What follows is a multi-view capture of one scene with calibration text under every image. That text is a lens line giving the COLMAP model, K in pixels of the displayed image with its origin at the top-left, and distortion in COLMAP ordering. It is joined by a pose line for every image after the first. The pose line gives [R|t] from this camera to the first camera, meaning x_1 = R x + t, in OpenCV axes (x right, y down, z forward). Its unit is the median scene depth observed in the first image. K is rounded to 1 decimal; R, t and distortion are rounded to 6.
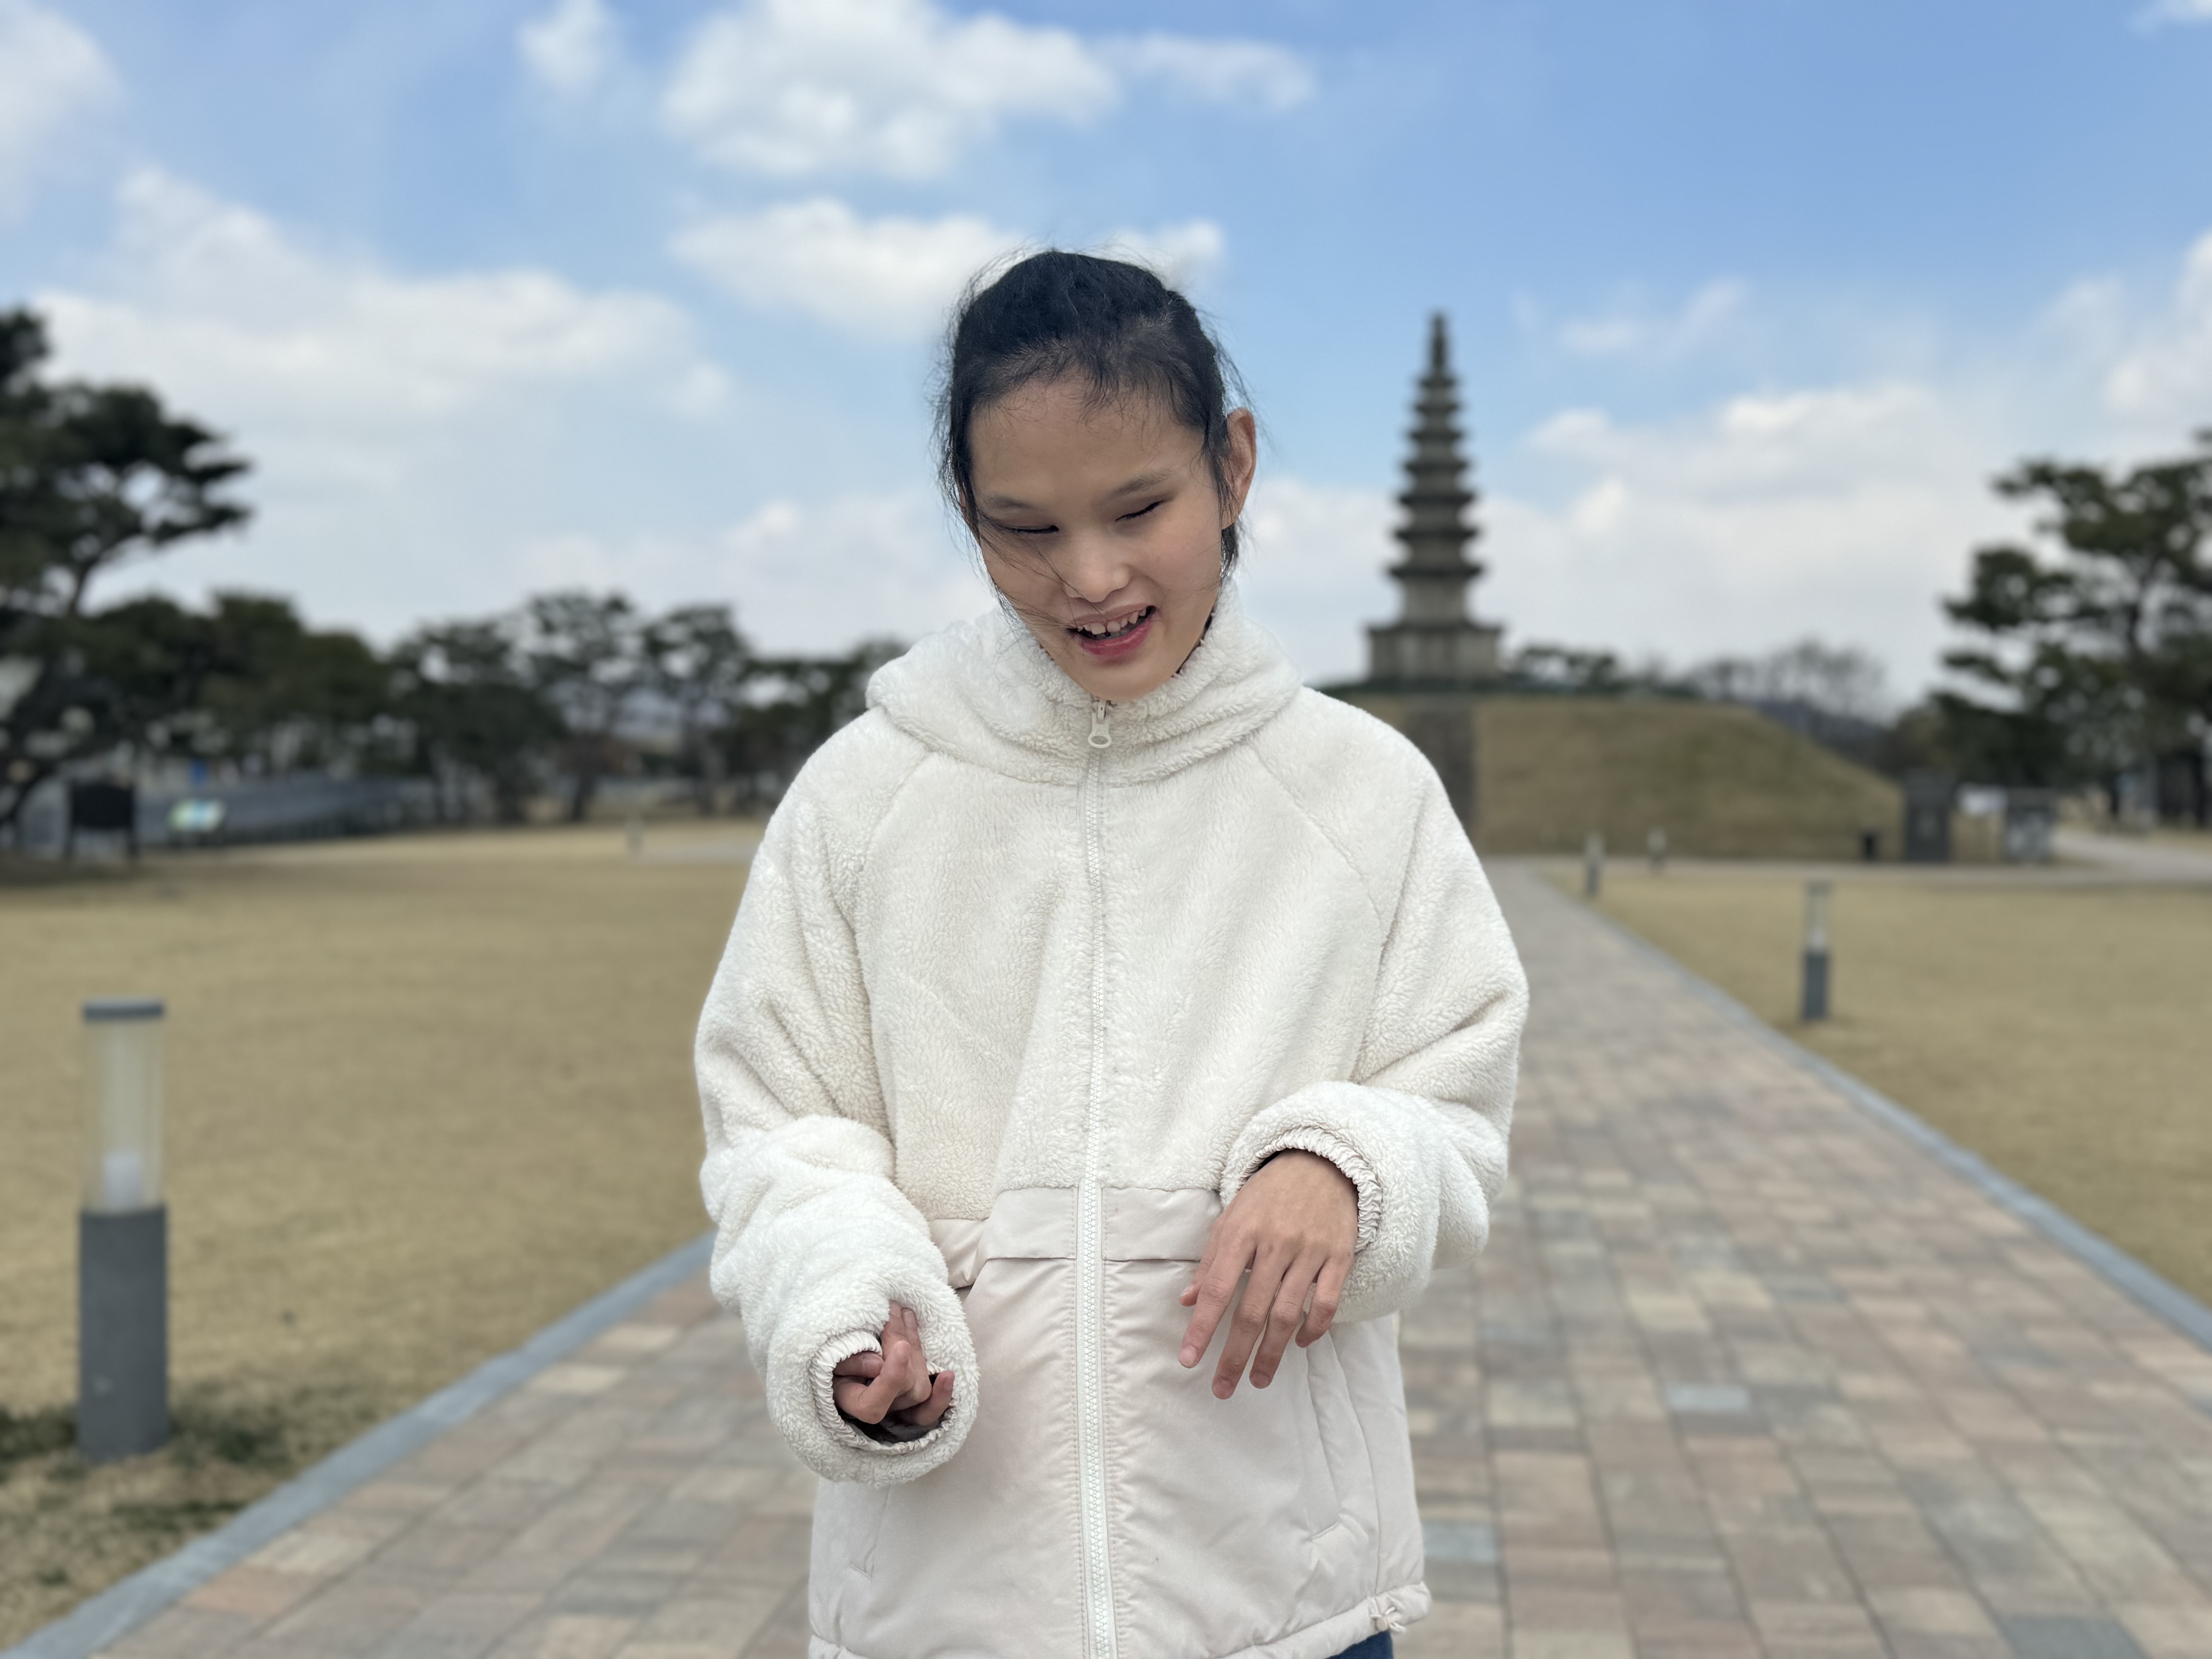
lens RADIAL K [[2211.8, 0, 1109.4], [0, 2211.8, 830.5], [0, 0, 1]] dist [0.186280, -0.414024]
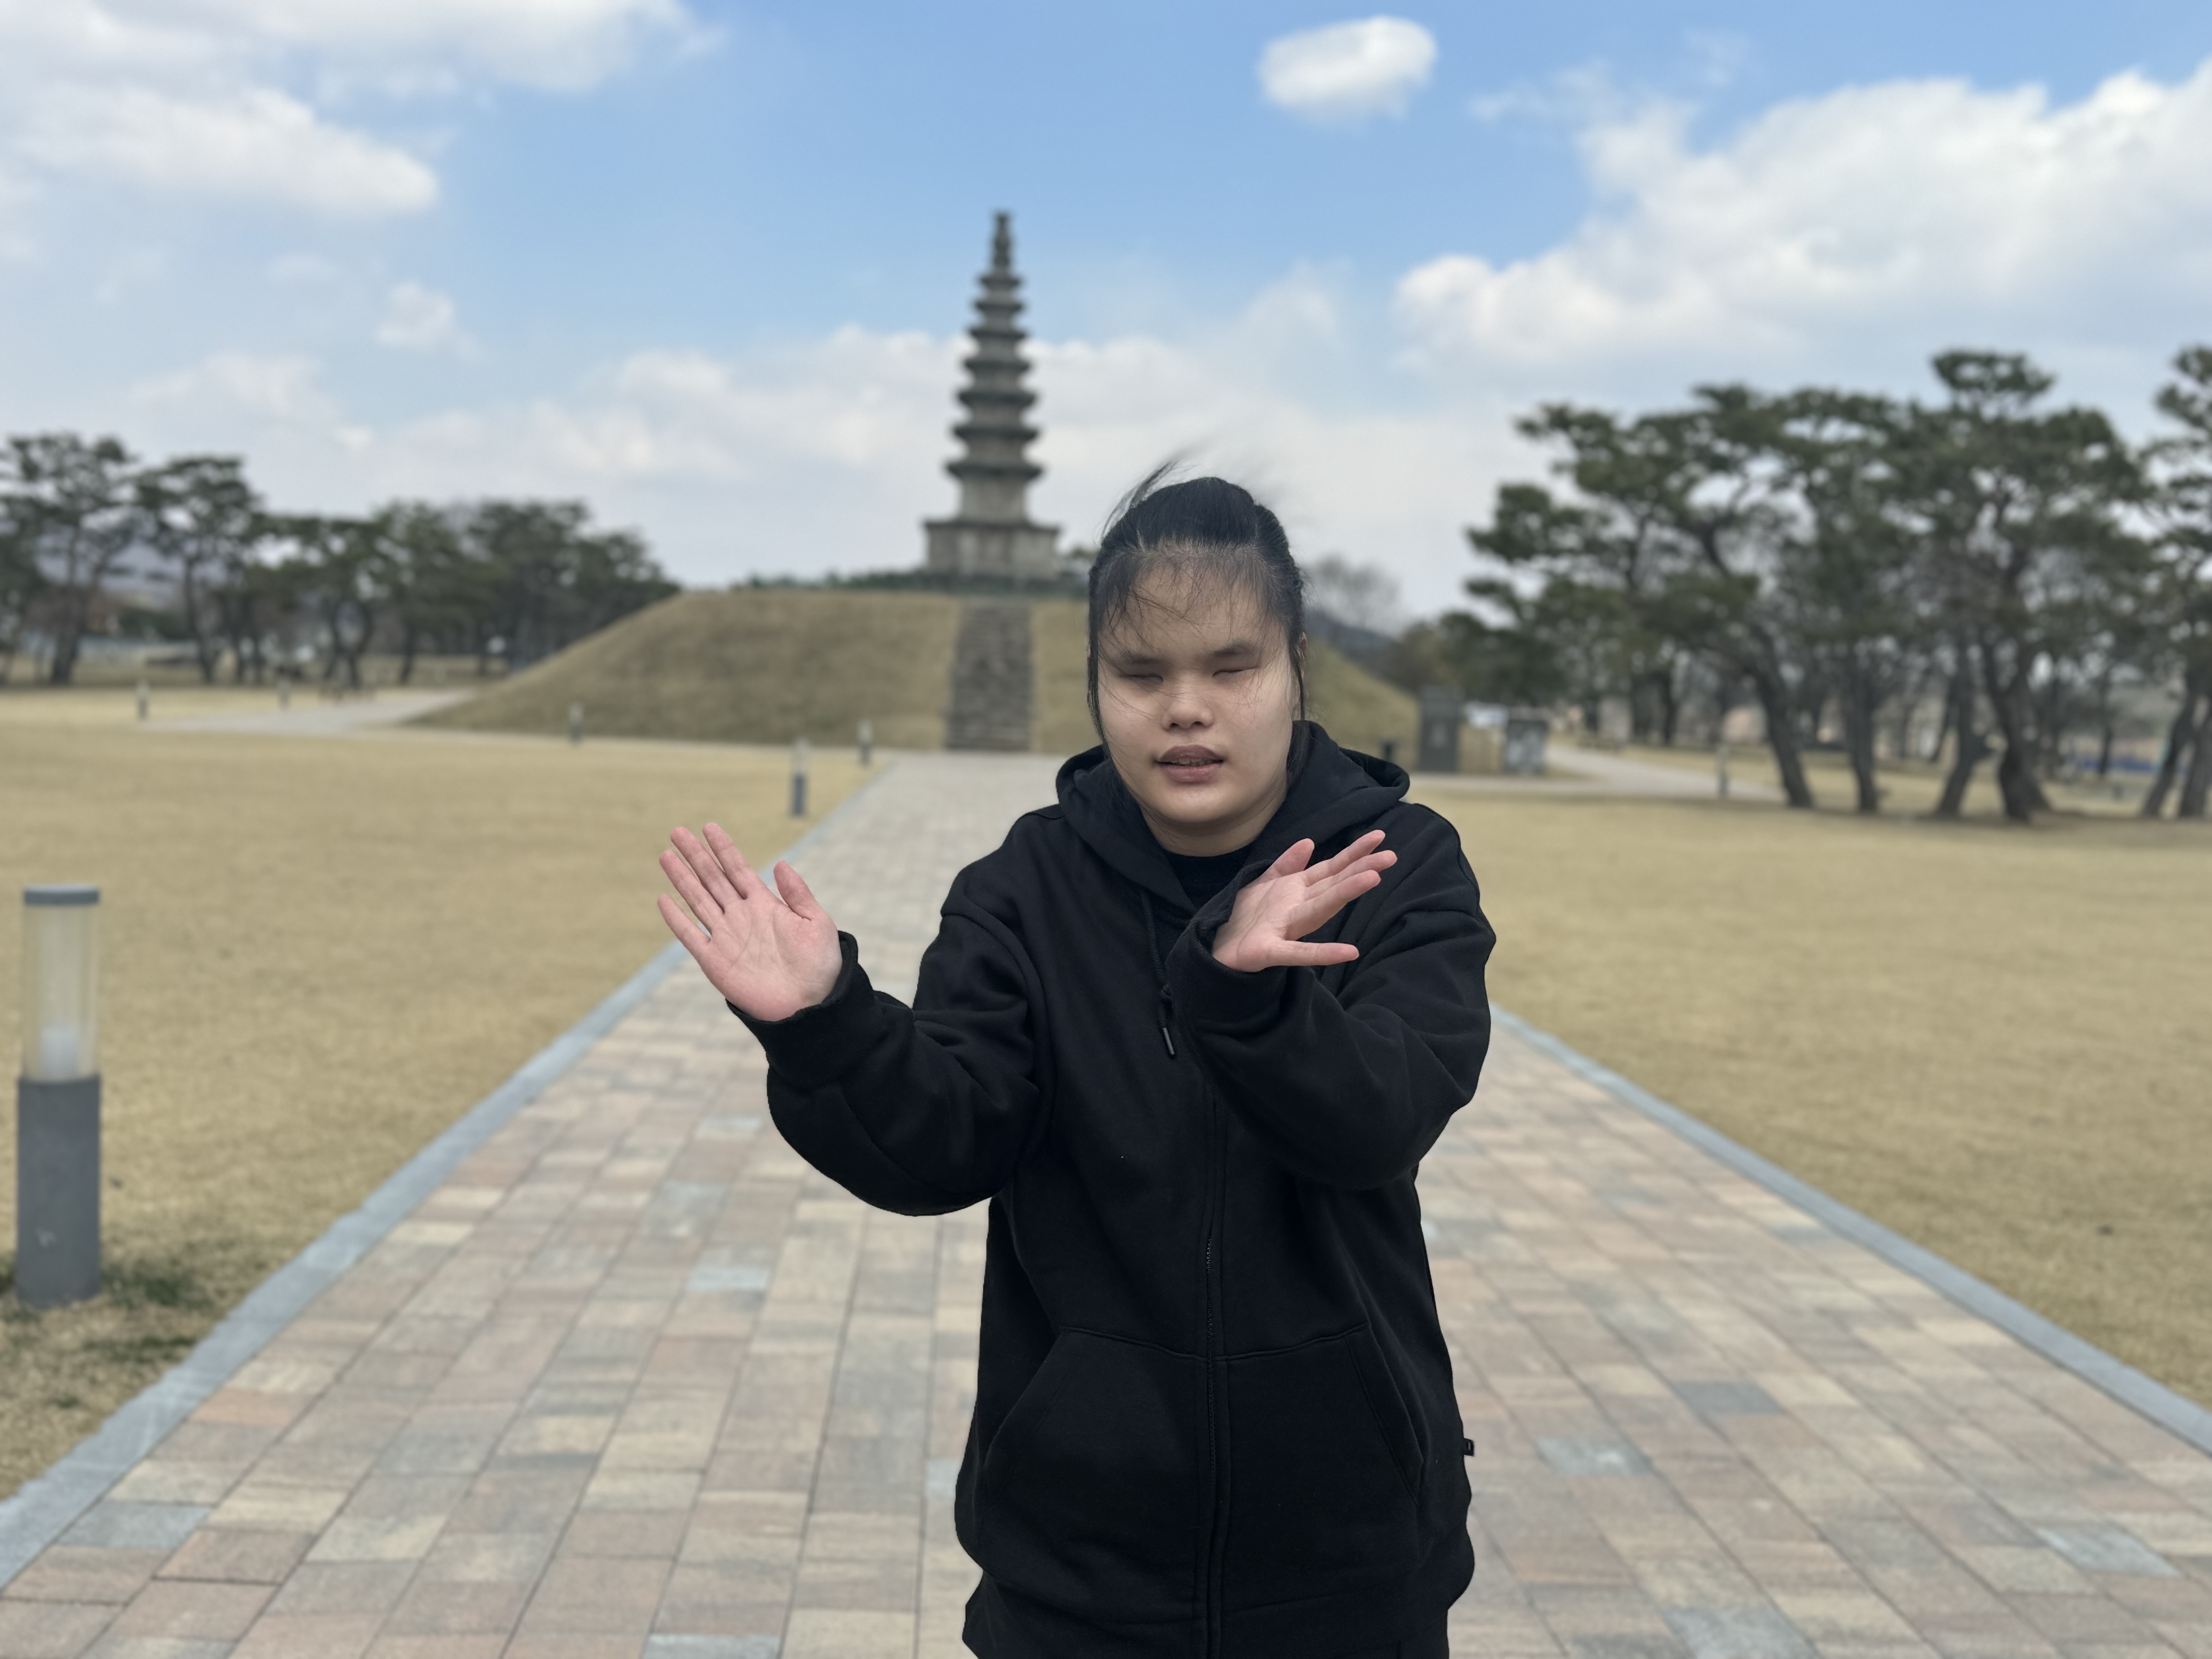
lens RADIAL K [[2211.8, 0, 1109.4], [0, 2211.8, 830.5], [0, 0, 1]] dist [0.186280, -0.414024]
pose [[0.977515, 0.022664, 0.209646, -0.100602], [-0.033078, 0.998380, 0.046305, -0.010023], [-0.208257, -0.052198, 0.976680, -0.091851]]
